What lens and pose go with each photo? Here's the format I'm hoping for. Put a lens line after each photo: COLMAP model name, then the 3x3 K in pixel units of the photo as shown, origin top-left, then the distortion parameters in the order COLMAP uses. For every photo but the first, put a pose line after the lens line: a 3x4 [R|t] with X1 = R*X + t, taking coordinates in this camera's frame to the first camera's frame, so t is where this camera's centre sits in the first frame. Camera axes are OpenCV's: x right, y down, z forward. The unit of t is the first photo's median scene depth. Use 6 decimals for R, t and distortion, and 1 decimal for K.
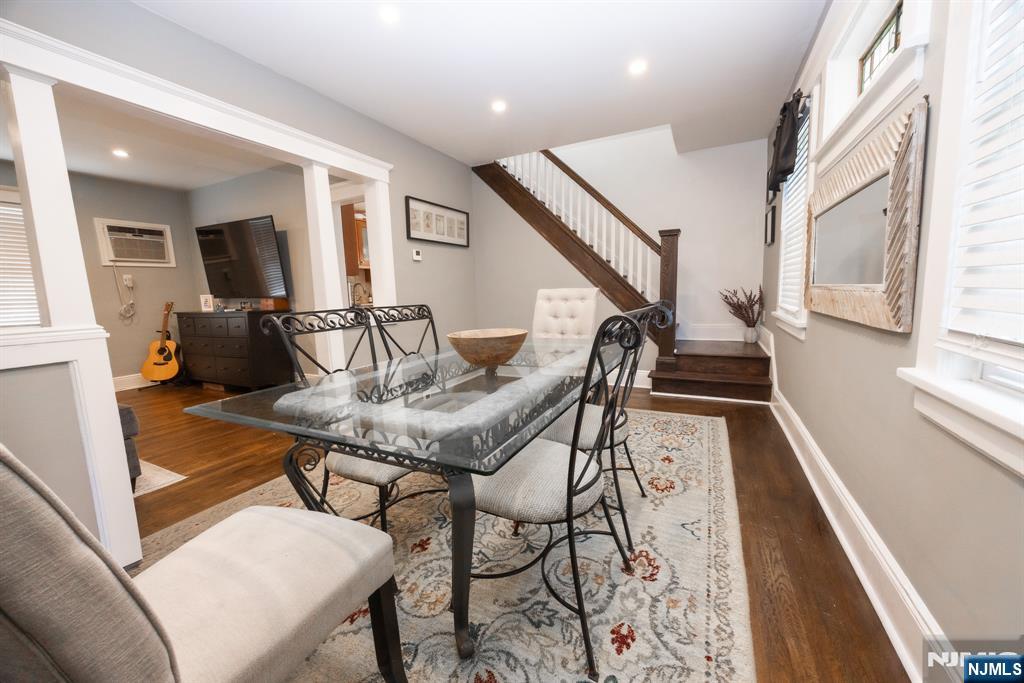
lens RADIAL K [[383.6, 0, 512.0], [0, 383.6, 341.5], [0, 0, 1]] dist [0.001670, 0.000122]
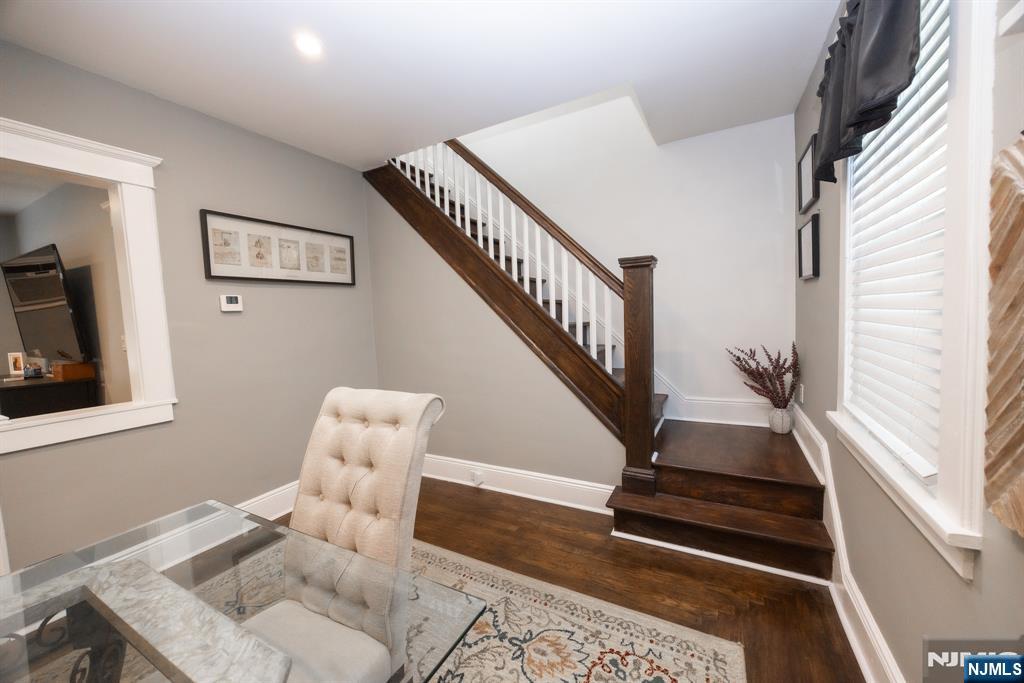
lens RADIAL K [[383.5, 0, 513.6], [0, 383.5, 345.0], [0, 0, 1]] dist [-0.000475, 0.000130]
pose [[0.999545, -0.008724, -0.028890, 0.222934], [0.007119, 0.998451, -0.055184, -0.116507], [0.029327, 0.054953, 0.998058, 0.385235]]
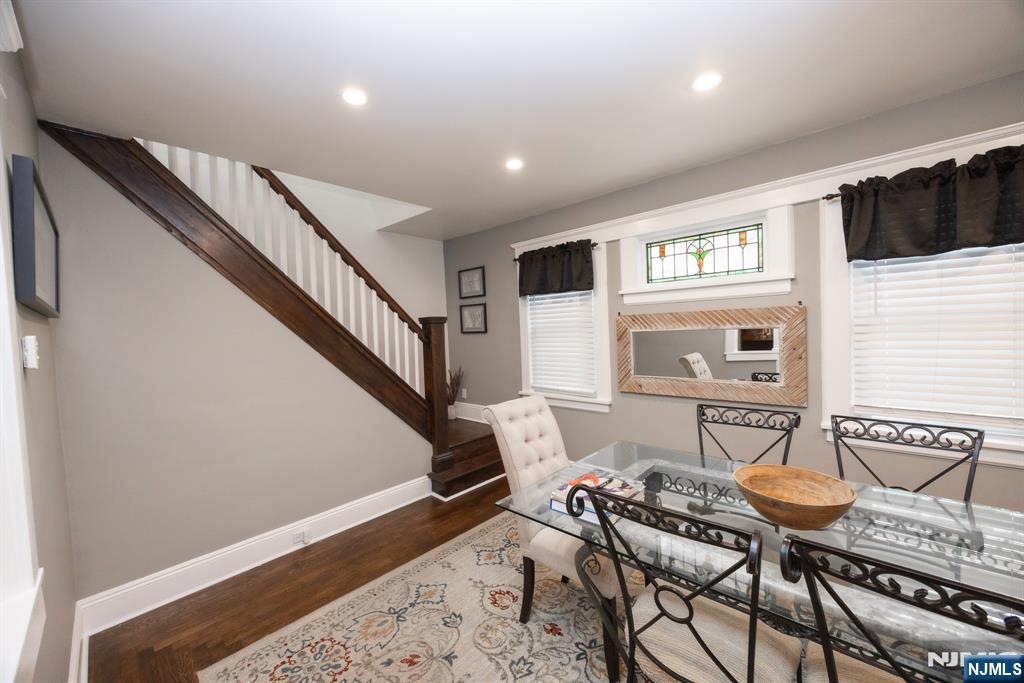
lens RADIAL K [[383.5, 0, 513.6], [0, 383.5, 345.0], [0, 0, 1]] dist [-0.000475, 0.000130]
pose [[0.282049, -0.017142, 0.959247, -0.409101], [0.159884, 0.986698, -0.029378, -0.157220], [-0.945984, 0.161655, 0.281038, 0.537508]]
